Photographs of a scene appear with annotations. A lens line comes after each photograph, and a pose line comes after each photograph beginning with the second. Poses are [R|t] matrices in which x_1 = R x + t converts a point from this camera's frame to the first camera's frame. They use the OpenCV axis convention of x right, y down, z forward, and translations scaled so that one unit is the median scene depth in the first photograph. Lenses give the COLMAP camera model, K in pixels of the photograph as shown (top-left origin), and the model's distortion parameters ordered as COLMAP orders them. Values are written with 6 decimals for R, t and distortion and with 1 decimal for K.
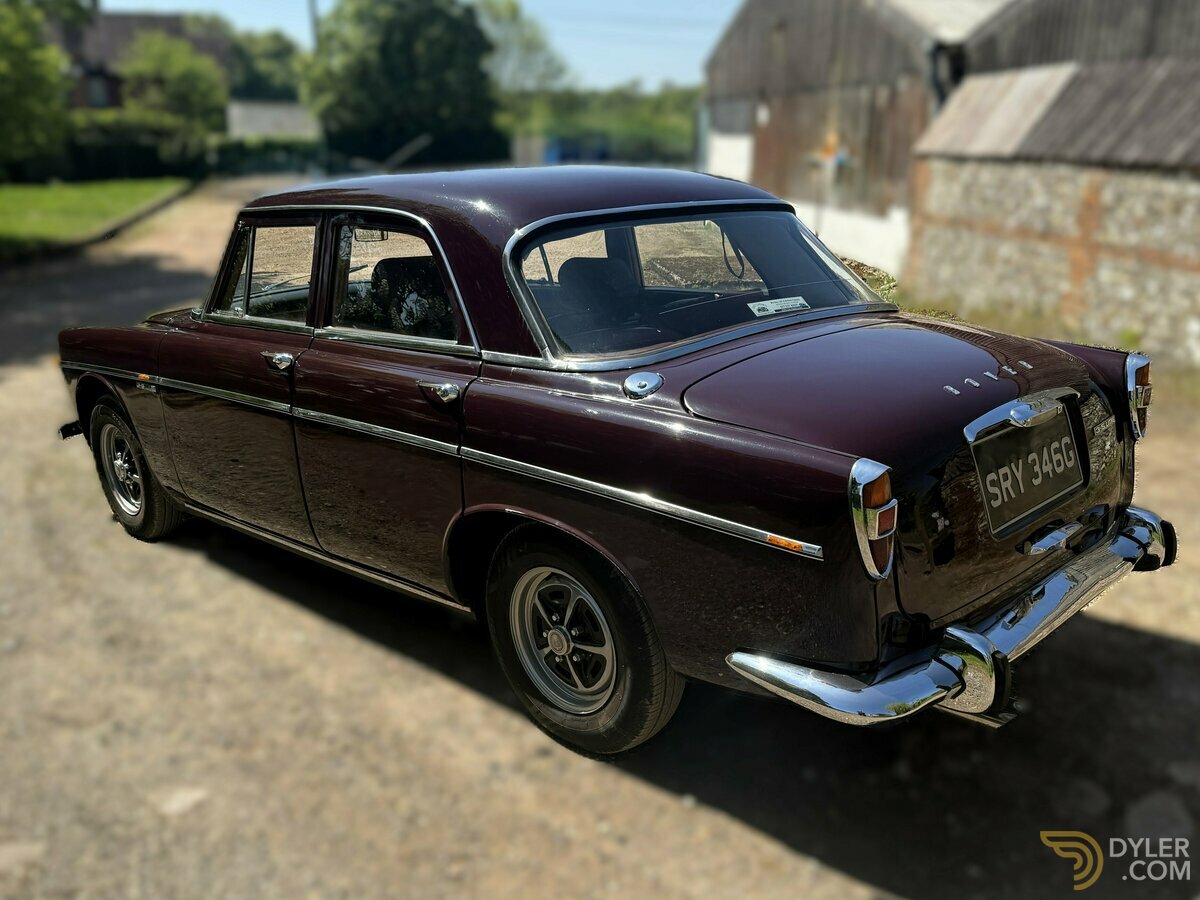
lens RADIAL K [[1048.0, 0, 586.6], [0, 1048.0, 499.7], [0, 0, 1]] dist [0.022147, -0.003824]
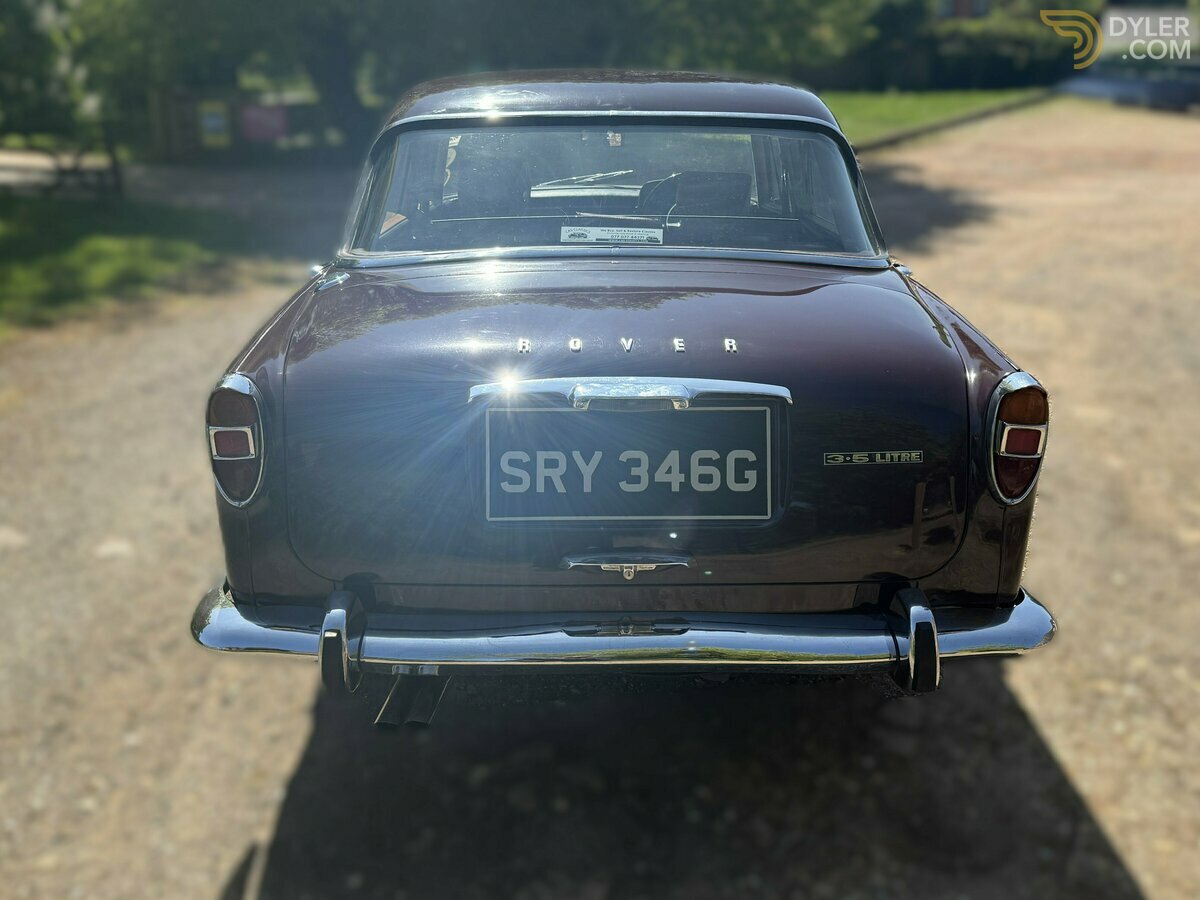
lens RADIAL K [[1125.6, 0, 655.7], [0, 1125.6, 449.4], [0, 0, 1]] dist [0.031332, 0.002922]
pose [[0.696938, 0.236644, -0.676962, 0.959484], [-0.230596, 0.967803, 0.100913, -0.127002], [0.679046, 0.085775, 0.729067, 0.400422]]
